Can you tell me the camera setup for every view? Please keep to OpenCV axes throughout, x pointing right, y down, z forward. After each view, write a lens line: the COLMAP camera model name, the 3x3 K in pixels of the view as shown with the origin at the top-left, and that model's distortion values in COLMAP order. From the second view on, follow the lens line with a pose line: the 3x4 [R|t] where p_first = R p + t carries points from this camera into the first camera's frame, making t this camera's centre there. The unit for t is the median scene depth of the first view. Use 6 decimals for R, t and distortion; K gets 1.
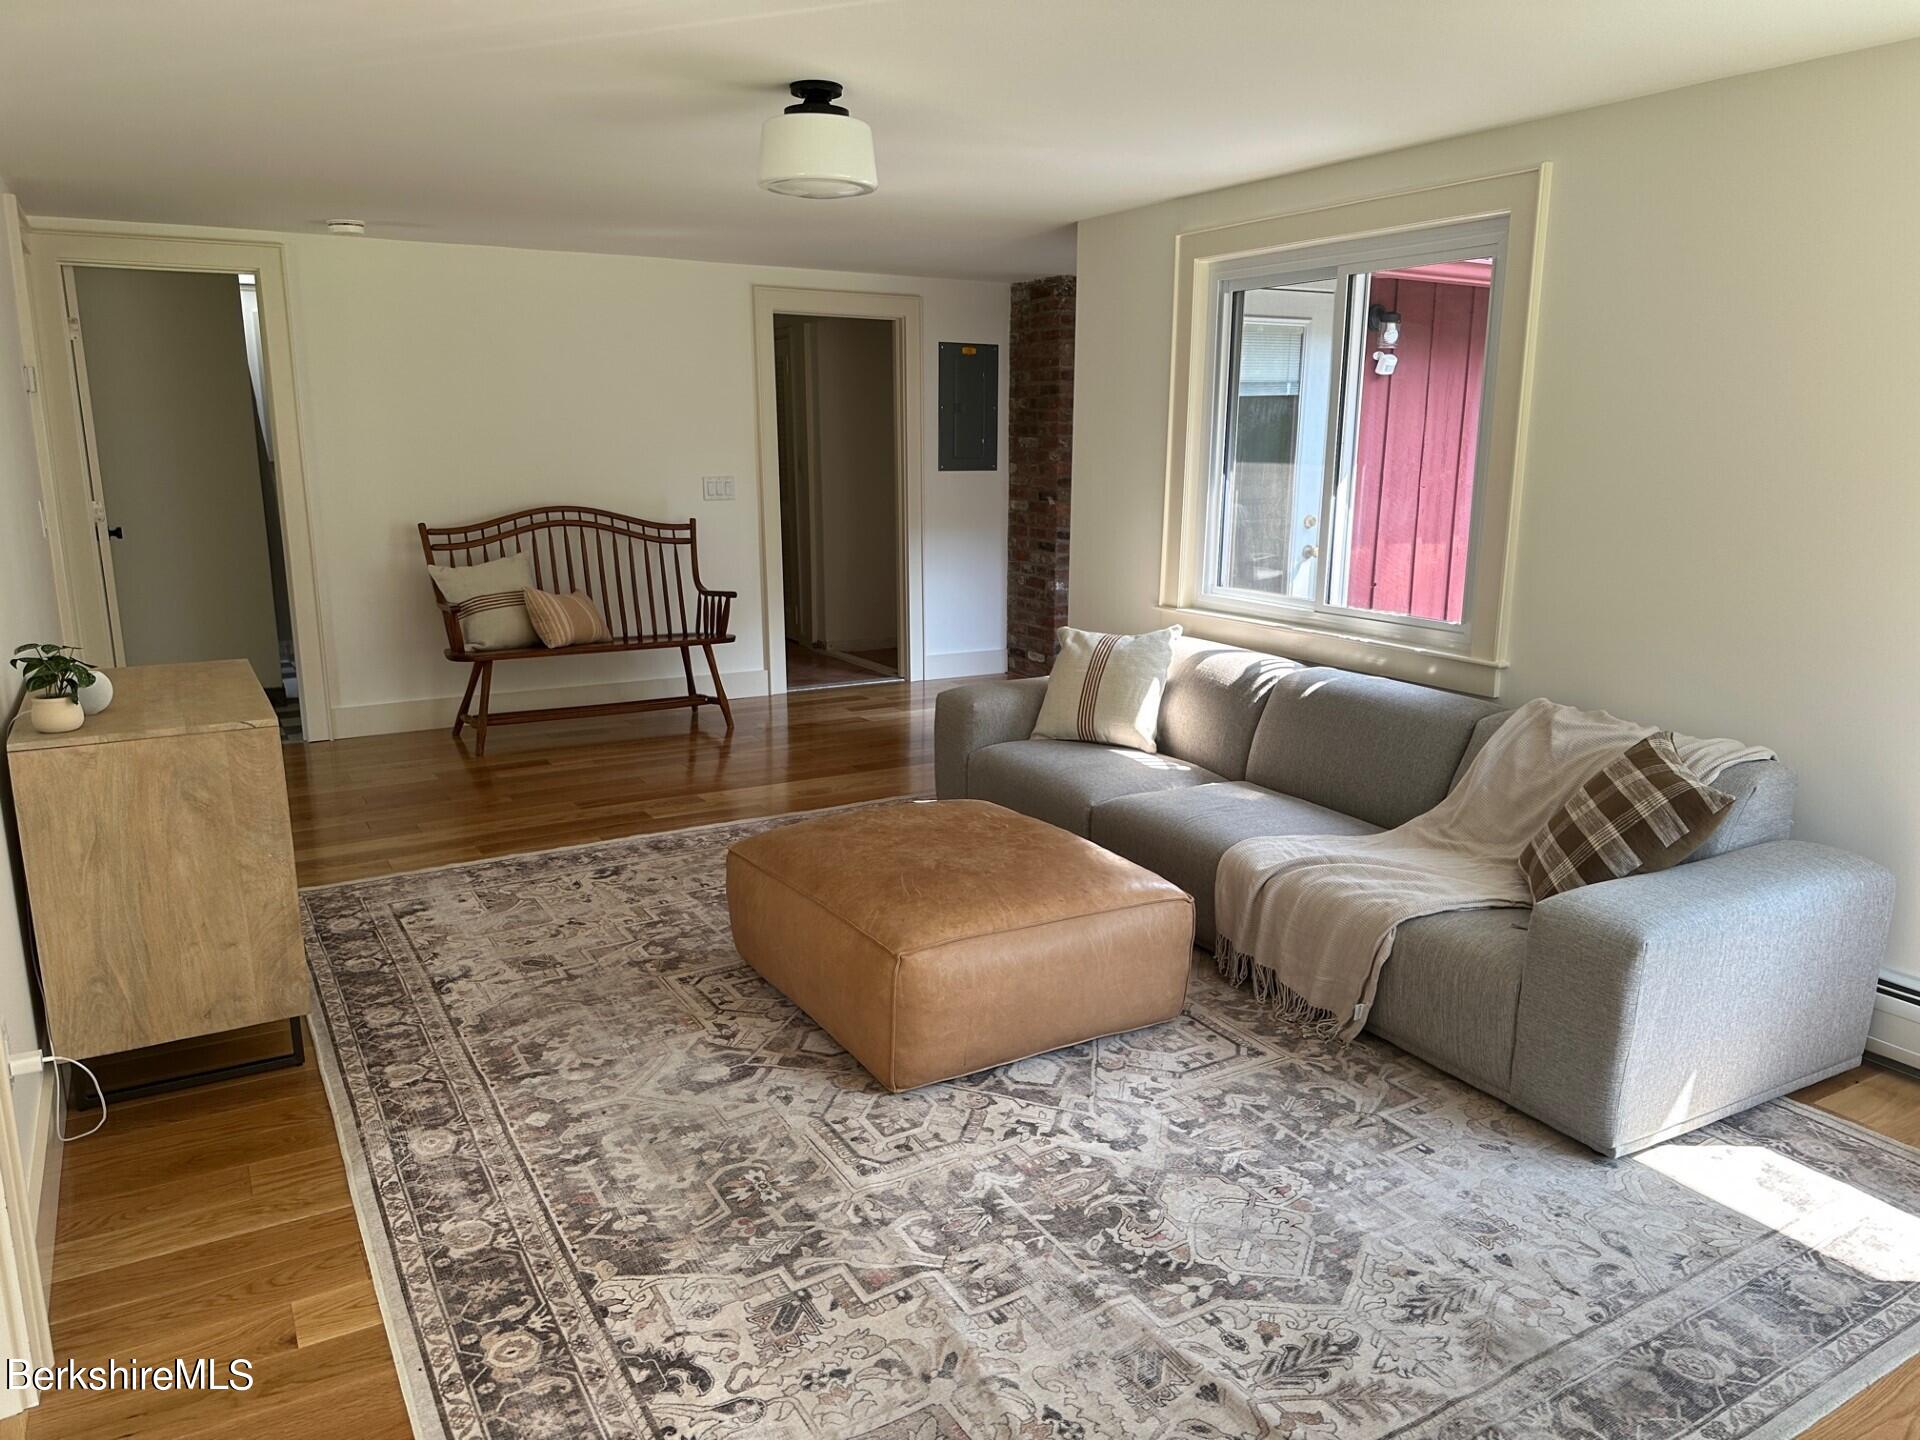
lens RADIAL K [[1348.4, 0, 960.0], [0, 1348.4, 720.0], [0, 0, 1]] dist [0.116269, -0.159305]
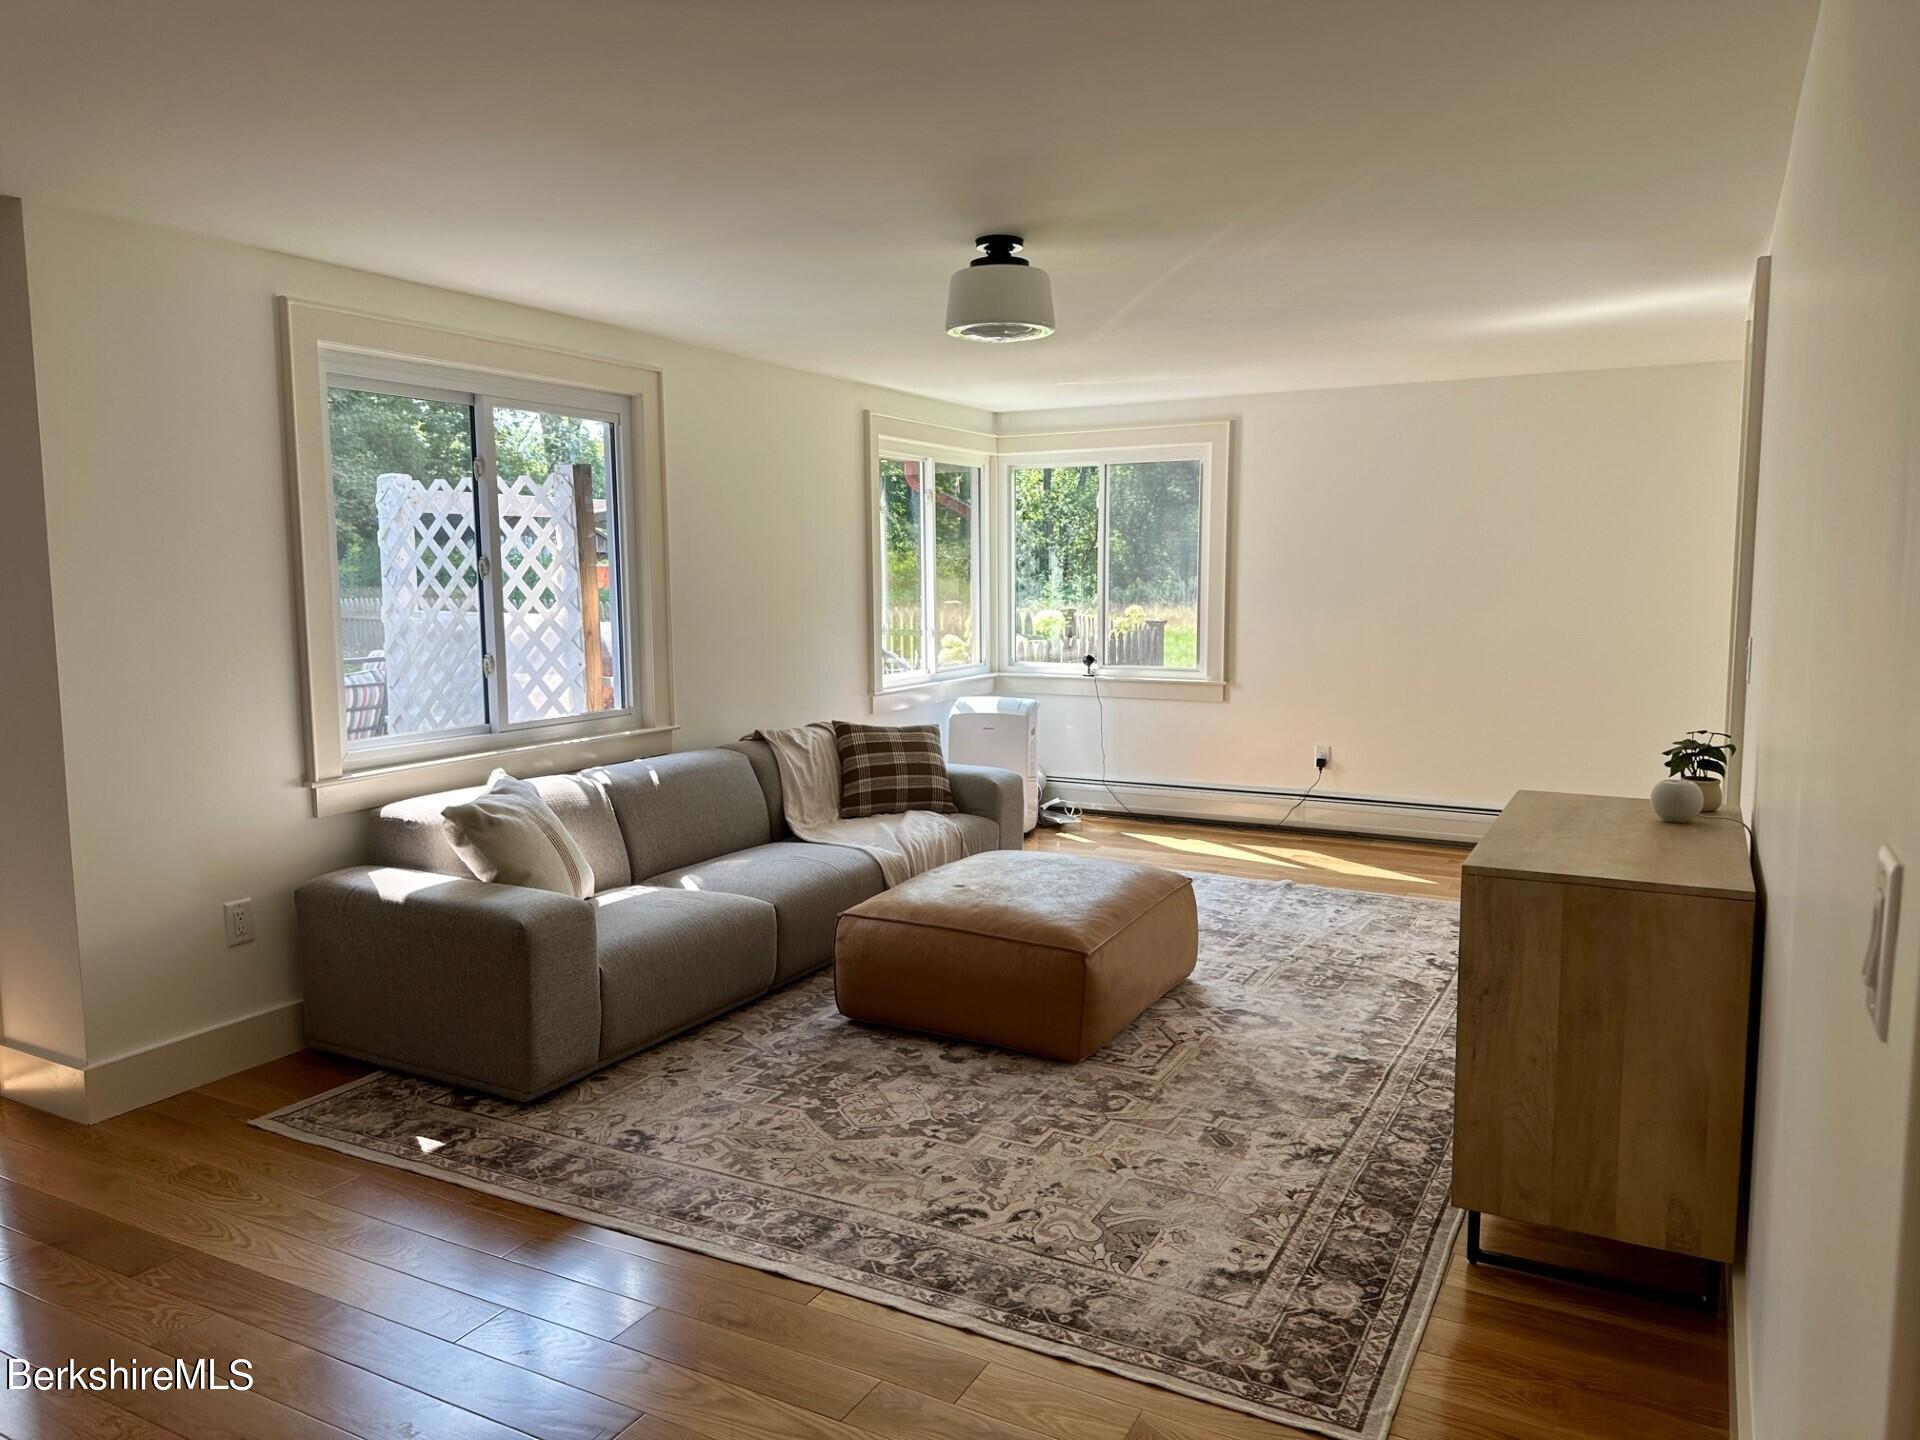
lens RADIAL K [[1348.4, 0, 960.0], [0, 1348.4, 720.0], [0, 0, 1]] dist [0.116269, -0.159305]
pose [[-0.517188, -0.095412, 0.850537, -1.053883], [0.187446, 0.957013, 0.221337, -0.345003], [-0.835093, 0.273902, -0.477071, 1.652218]]
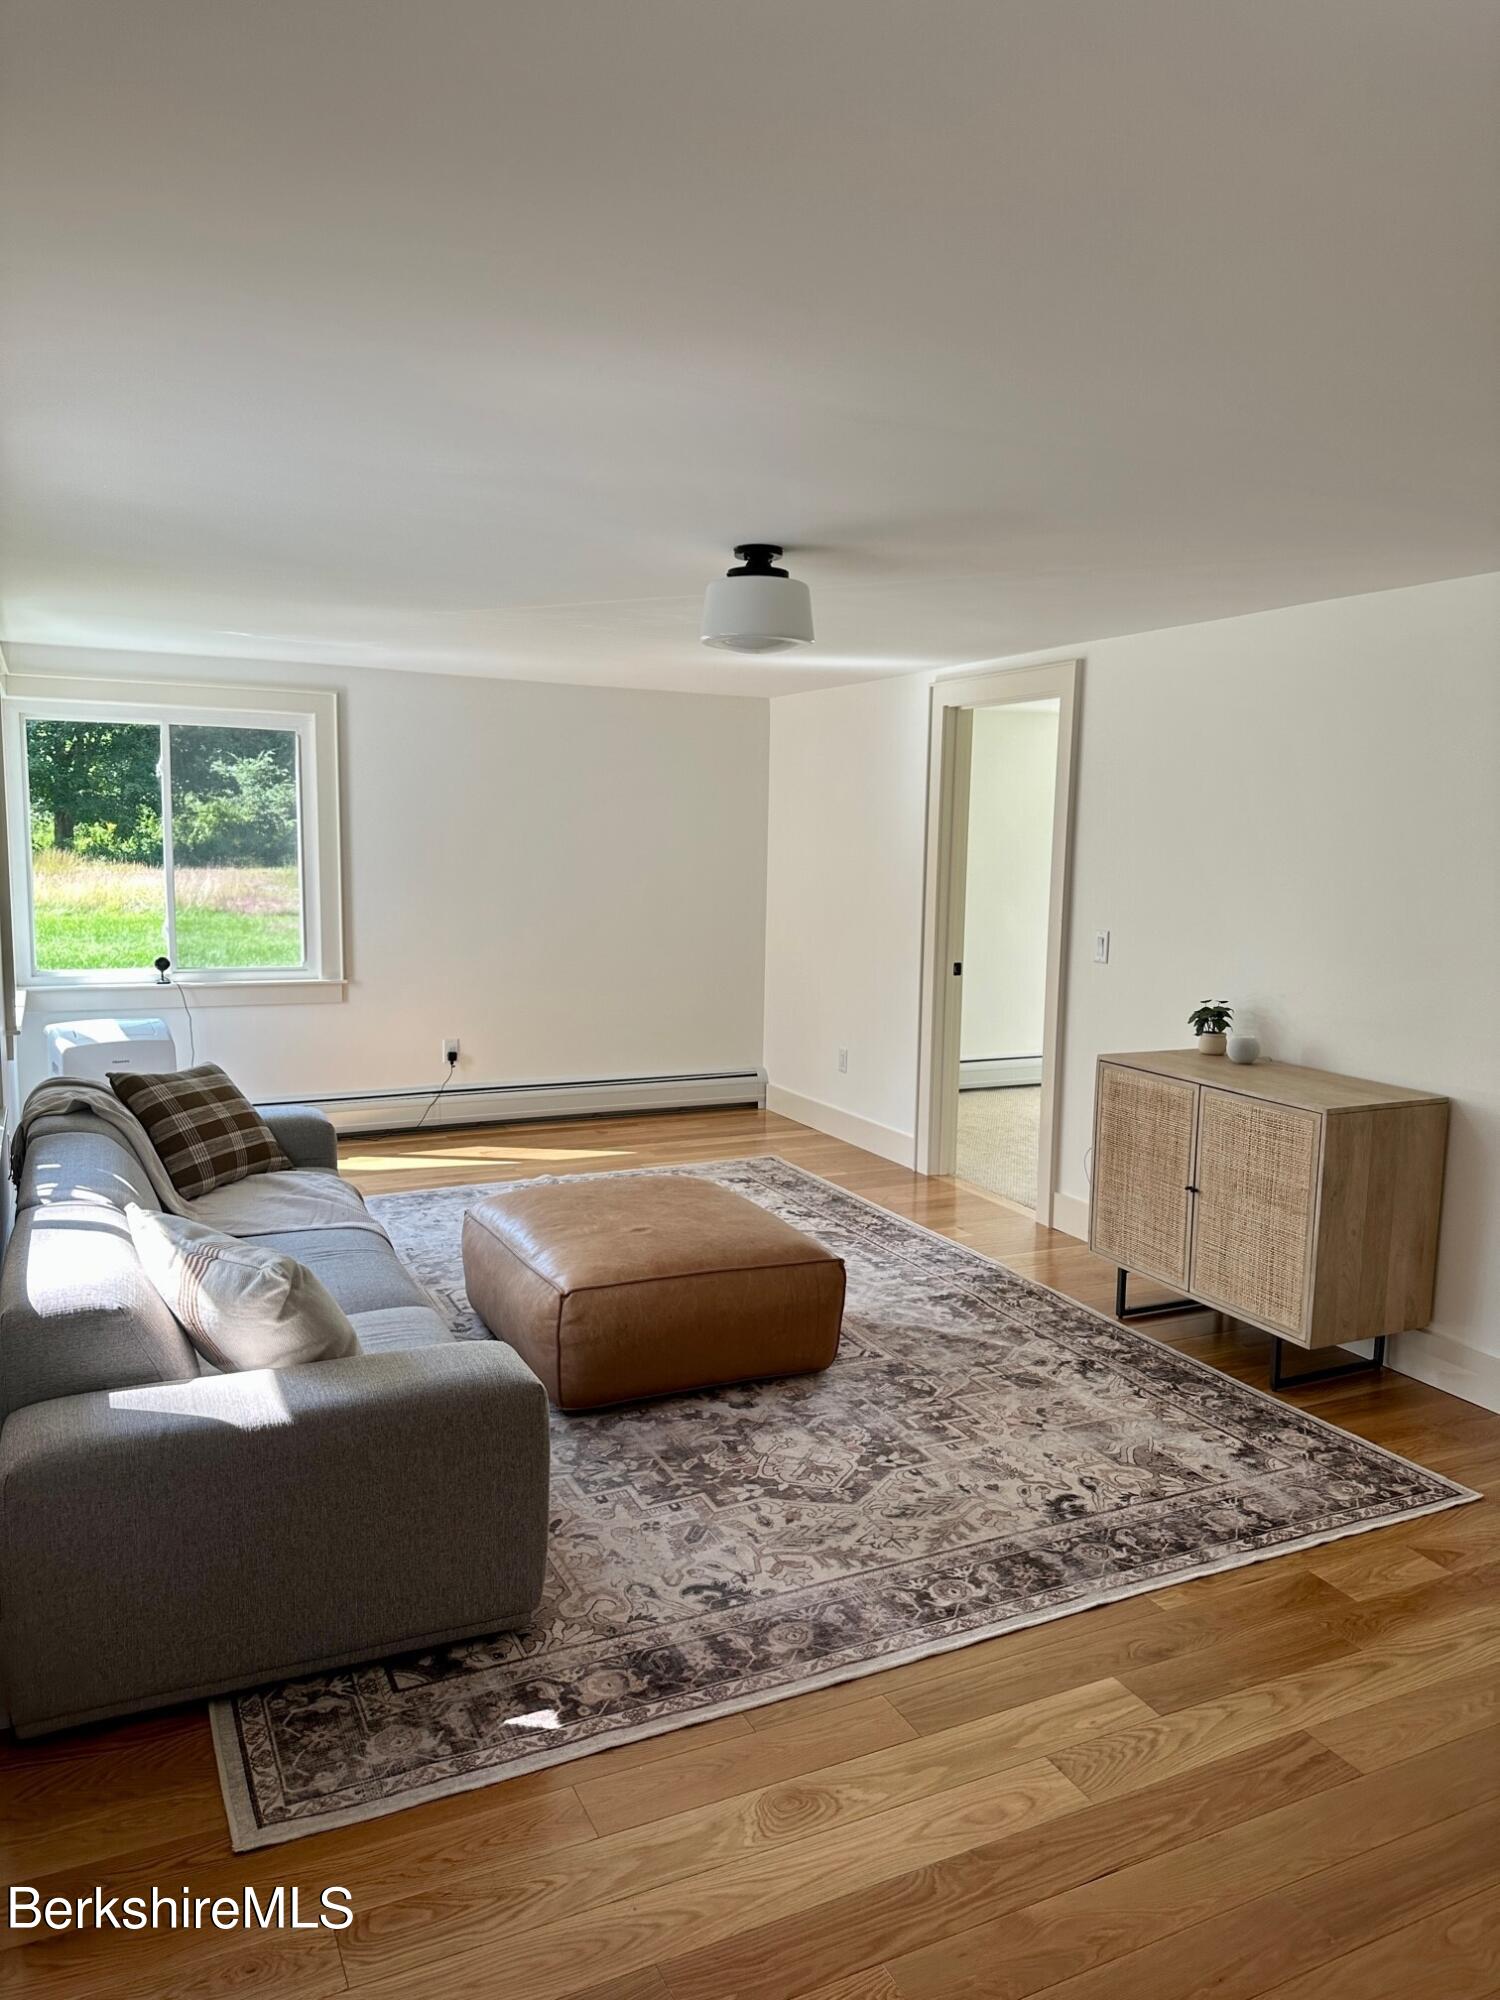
lens RADIAL K [[1413.6, 0, 752.7], [0, 1413.6, 1011.3], [0, 0, 1]] dist [0.081198, -0.104677]
pose [[-0.996825, -0.030263, 0.073647, -0.191861], [-0.003657, 0.941378, 0.337333, -0.498565], [-0.079538, 0.335993, -0.938500, 2.147095]]
